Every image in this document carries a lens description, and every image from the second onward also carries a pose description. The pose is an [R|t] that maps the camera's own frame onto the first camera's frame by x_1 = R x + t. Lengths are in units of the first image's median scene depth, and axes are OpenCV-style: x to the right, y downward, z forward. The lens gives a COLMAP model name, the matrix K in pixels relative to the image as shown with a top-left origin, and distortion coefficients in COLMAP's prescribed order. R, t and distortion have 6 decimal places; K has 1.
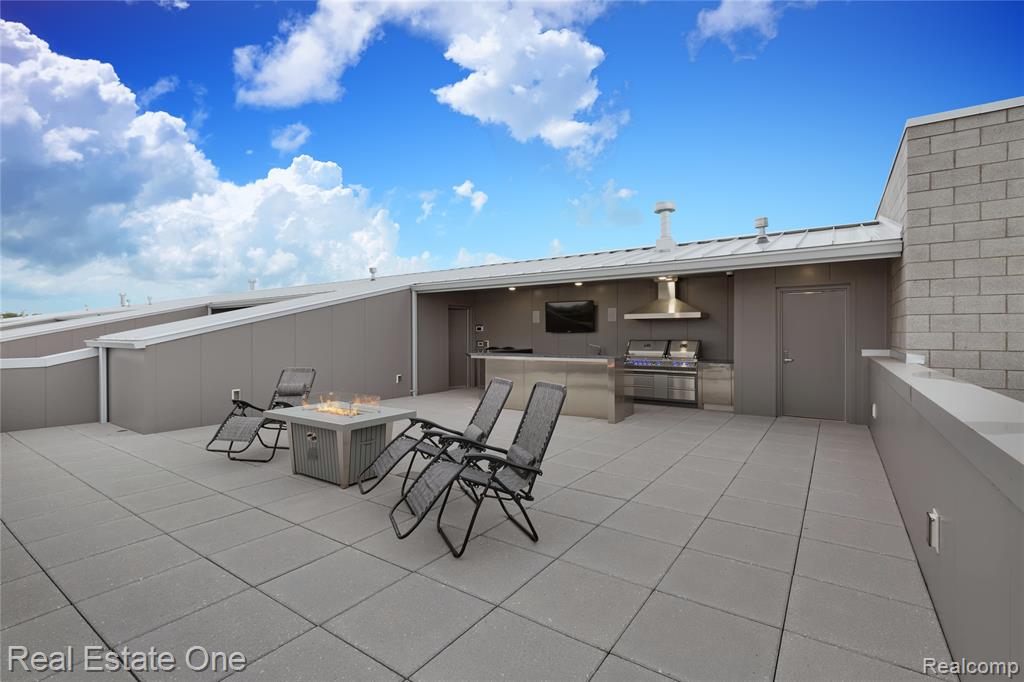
lens RADIAL K [[461.1, 0, 512.0], [0, 461.1, 341.0], [0, 0, 1]] dist [-0.001734, -0.000409]
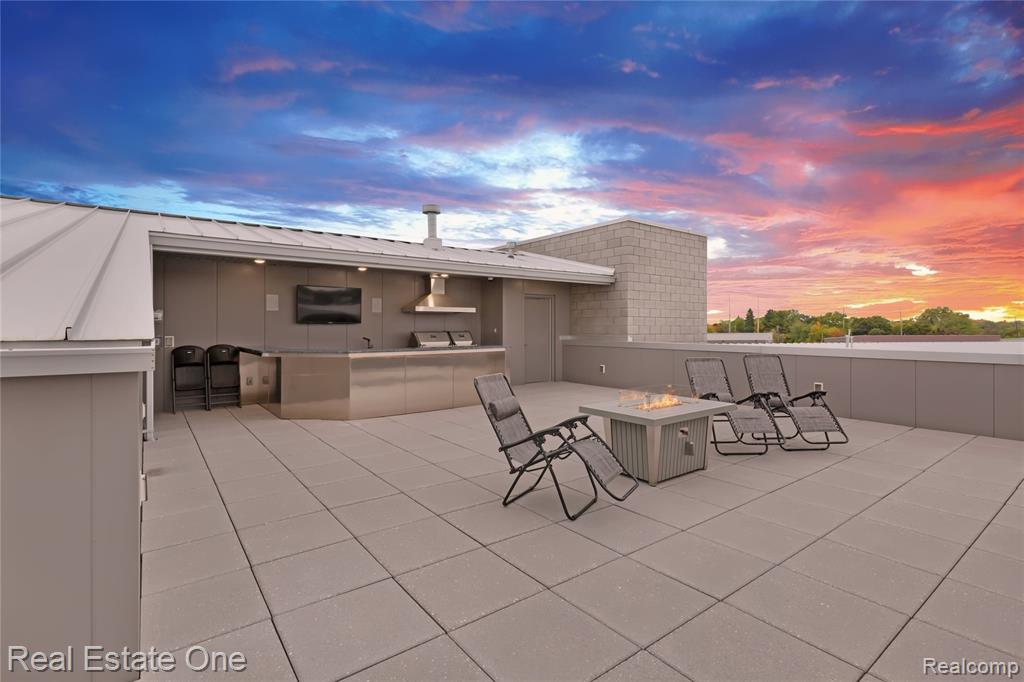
lens RADIAL K [[481.6, 0, 509.6], [0, 481.6, 327.7], [0, 0, 1]] dist [0.001475, 0.000320]
pose [[0.311749, 0.001764, 0.950163, -0.735867], [0.011147, 0.999923, -0.005514, -0.003352], [-0.950099, 0.012310, 0.311706, 0.505748]]
